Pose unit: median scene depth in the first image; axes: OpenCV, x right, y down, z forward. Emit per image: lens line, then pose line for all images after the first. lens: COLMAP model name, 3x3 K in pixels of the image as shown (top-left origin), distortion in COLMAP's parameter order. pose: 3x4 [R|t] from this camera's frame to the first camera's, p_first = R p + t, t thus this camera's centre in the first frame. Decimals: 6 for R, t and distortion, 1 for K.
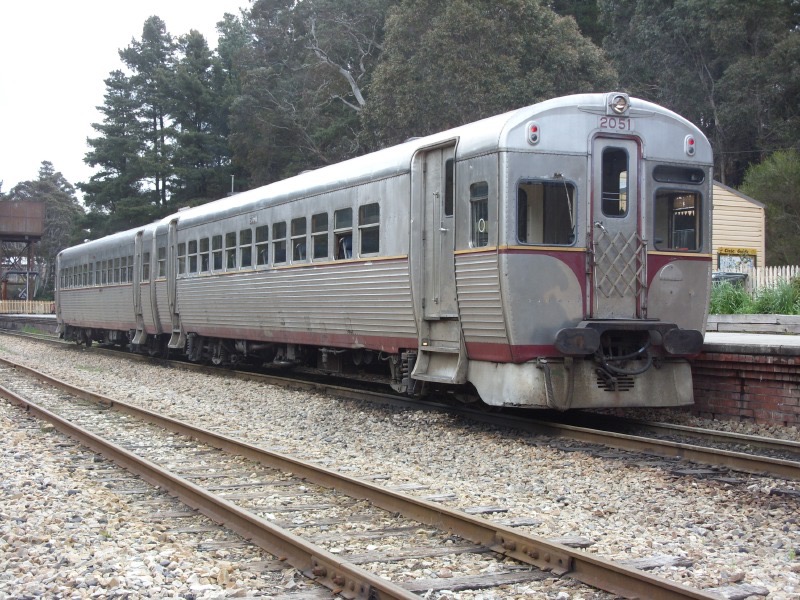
lens RADIAL K [[1589.8, 0, 400.0], [0, 1589.8, 300.0], [0, 0, 1]] dist [-0.063129, 0.022393]
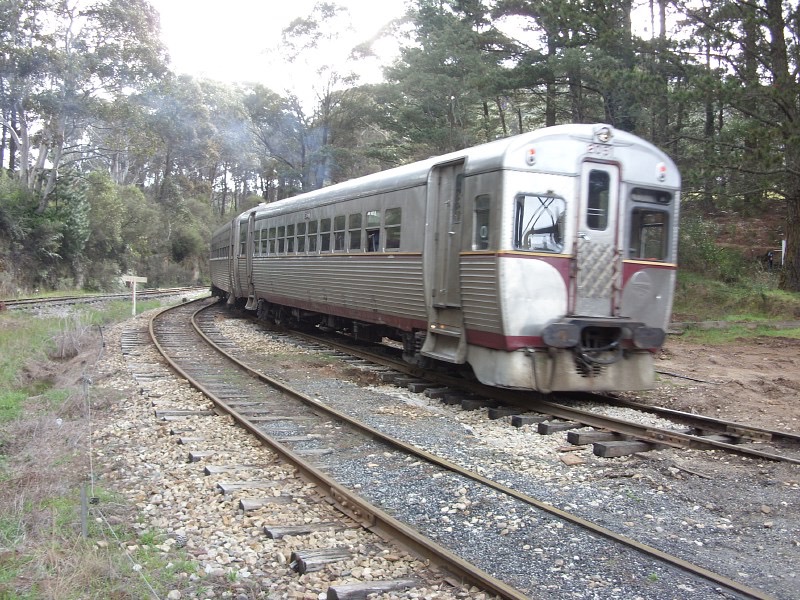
lens RADIAL K [[917.4, 0, 400.0], [0, 917.4, 300.0], [0, 0, 1]] dist [-0.211850, -0.007181]
pose [[0.998064, 0.041195, -0.046586, 0.022998], [-0.038576, 0.997698, 0.055773, -0.031824], [0.048777, -0.053868, 0.997356, 0.317885]]
